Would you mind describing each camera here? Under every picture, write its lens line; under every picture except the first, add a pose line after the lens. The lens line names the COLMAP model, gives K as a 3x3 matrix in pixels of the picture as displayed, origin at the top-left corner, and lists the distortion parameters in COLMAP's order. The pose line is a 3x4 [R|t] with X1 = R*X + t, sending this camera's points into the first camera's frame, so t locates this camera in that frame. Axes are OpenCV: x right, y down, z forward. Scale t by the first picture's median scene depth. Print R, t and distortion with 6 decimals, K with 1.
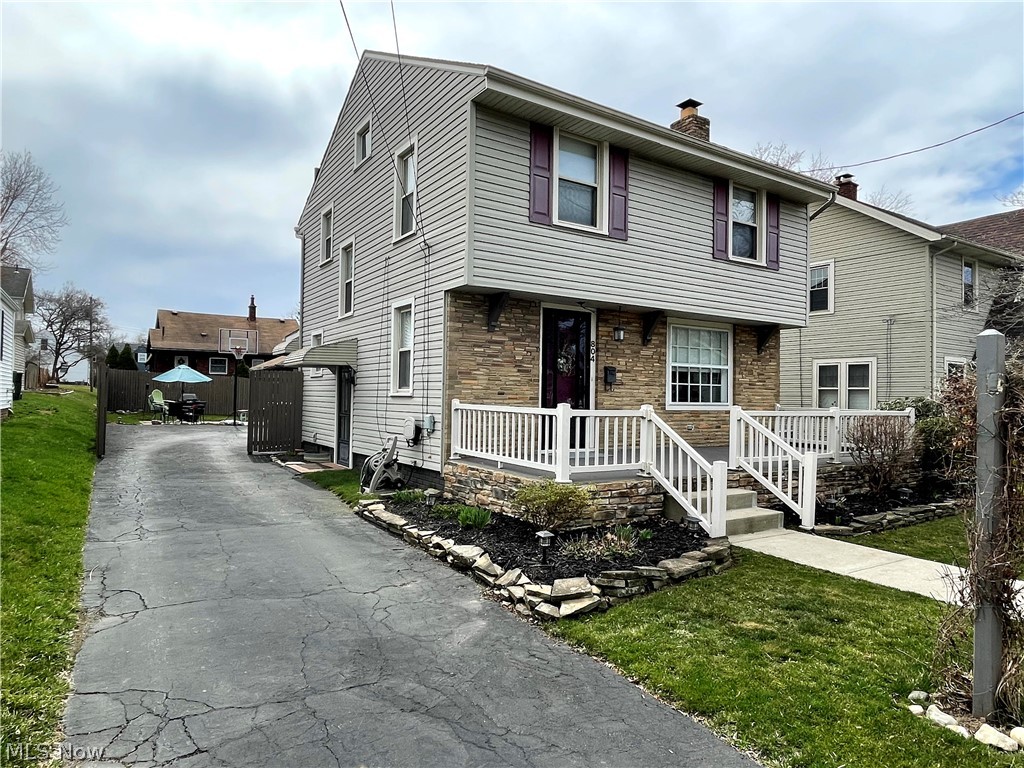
lens RADIAL K [[637.3, 0, 502.8], [0, 637.3, 386.6], [0, 0, 1]] dist [0.003128, -0.000097]
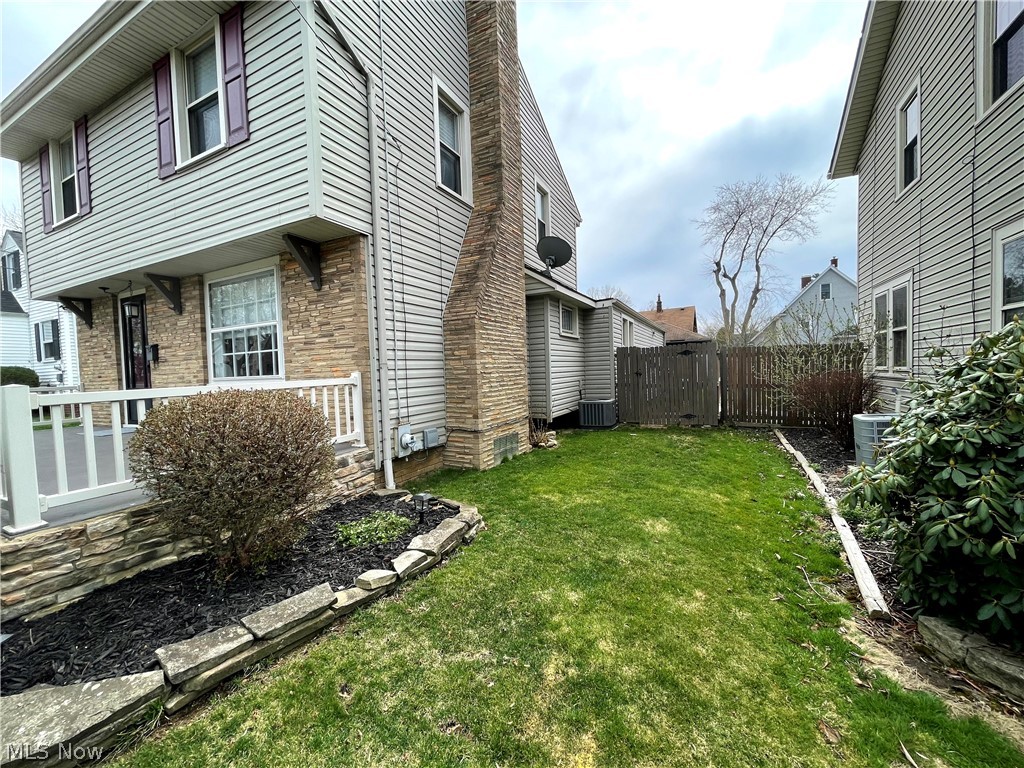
lens RADIAL K [[416.4, 0, 512.8], [0, 416.4, 388.5], [0, 0, 1]] dist [0.000785, 0.000068]
pose [[0.513572, 0.004300, -0.858036, 0.949991], [0.056588, 0.997641, 0.038871, 0.040537], [0.856178, -0.068518, 0.512117, 1.088971]]
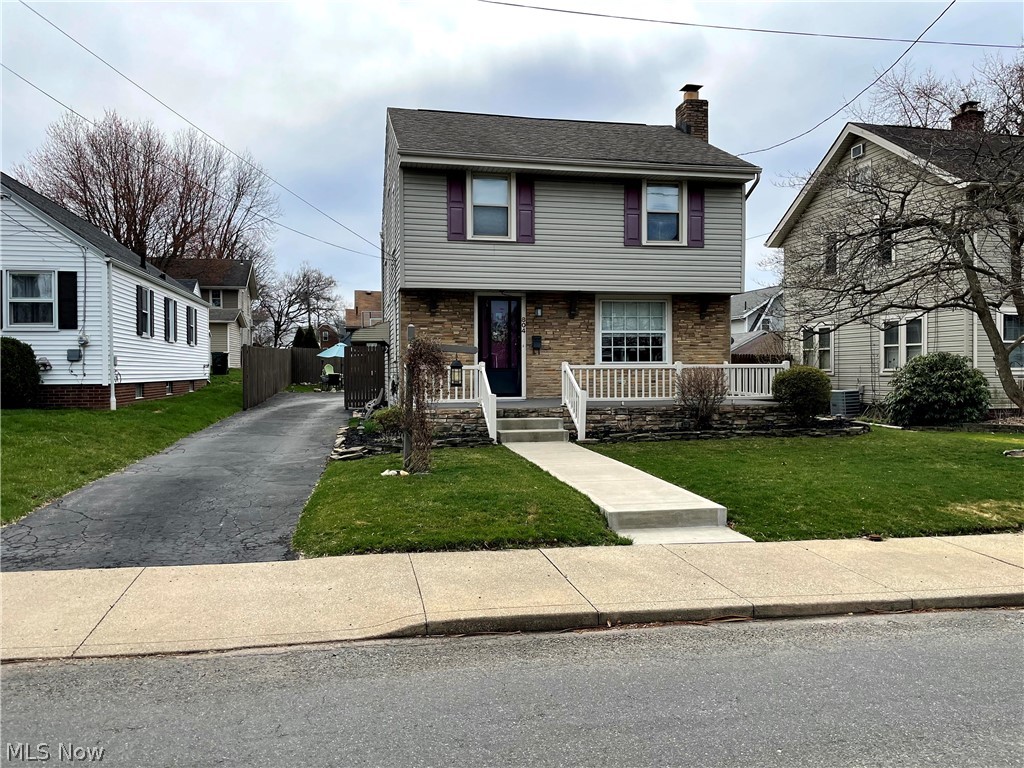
lens RADIAL K [[780.2, 0, 507.2], [0, 780.2, 379.3], [0, 0, 1]] dist [0.061474, -0.077765]
pose [[0.933956, -0.016257, -0.357019, 0.662069], [0.025973, 0.999411, 0.022437, 0.020233], [0.356444, -0.030228, 0.933828, -0.529514]]
